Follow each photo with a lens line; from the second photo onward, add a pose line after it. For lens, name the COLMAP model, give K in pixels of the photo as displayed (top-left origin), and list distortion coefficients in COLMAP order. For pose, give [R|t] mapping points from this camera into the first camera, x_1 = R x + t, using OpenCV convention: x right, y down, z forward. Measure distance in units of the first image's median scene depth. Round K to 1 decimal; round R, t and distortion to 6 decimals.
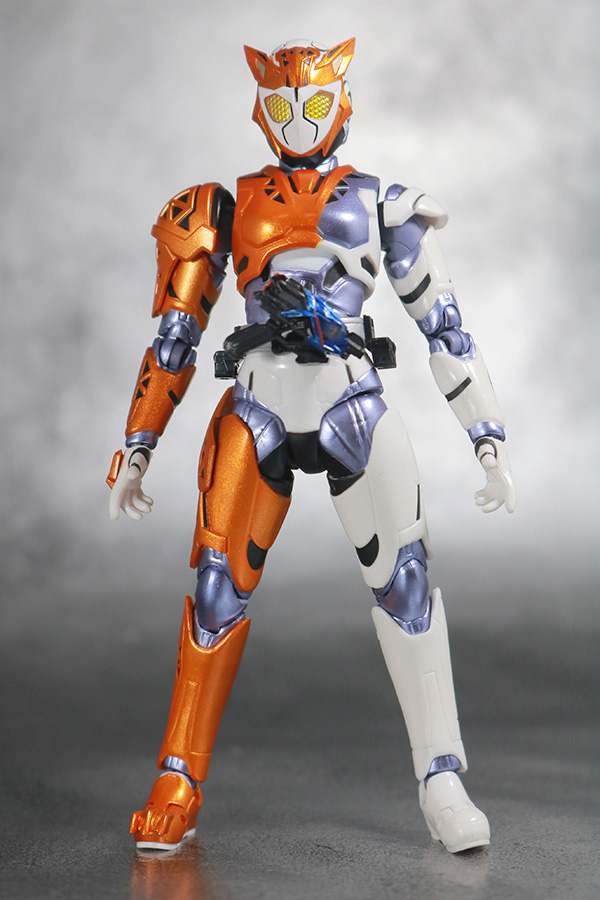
lens RADIAL K [[2267.8, 0, 300.0], [0, 2267.8, 450.0], [0, 0, 1]] dist [-0.005120, 0.032560]
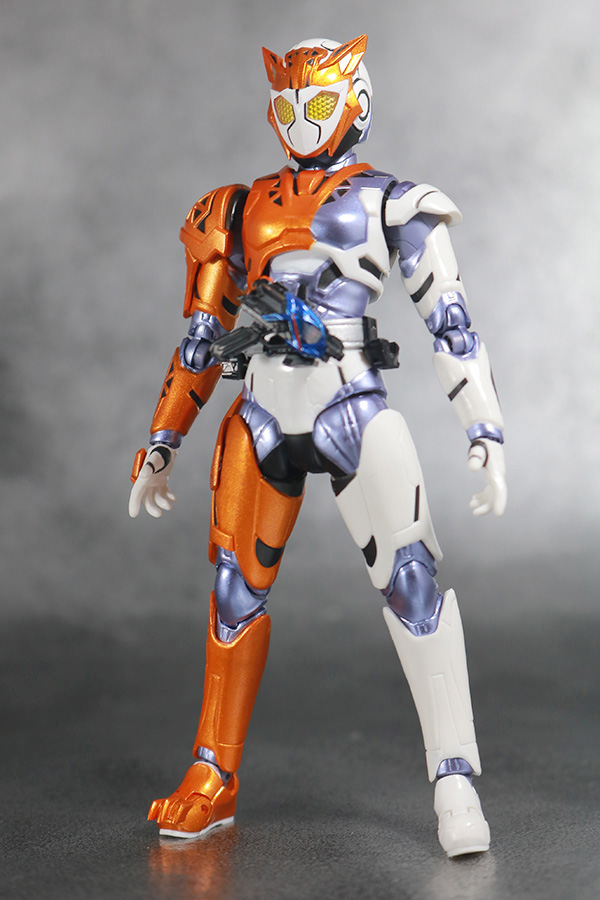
lens RADIAL K [[2267.8, 0, 300.0], [0, 2267.8, 450.0], [0, 0, 1]] dist [-0.005120, 0.032560]
pose [[0.960438, 0.006390, -0.278420, 0.277202], [0.001228, 0.999630, 0.027176, -0.027344], [0.278490, -0.026443, 0.960075, 0.033084]]
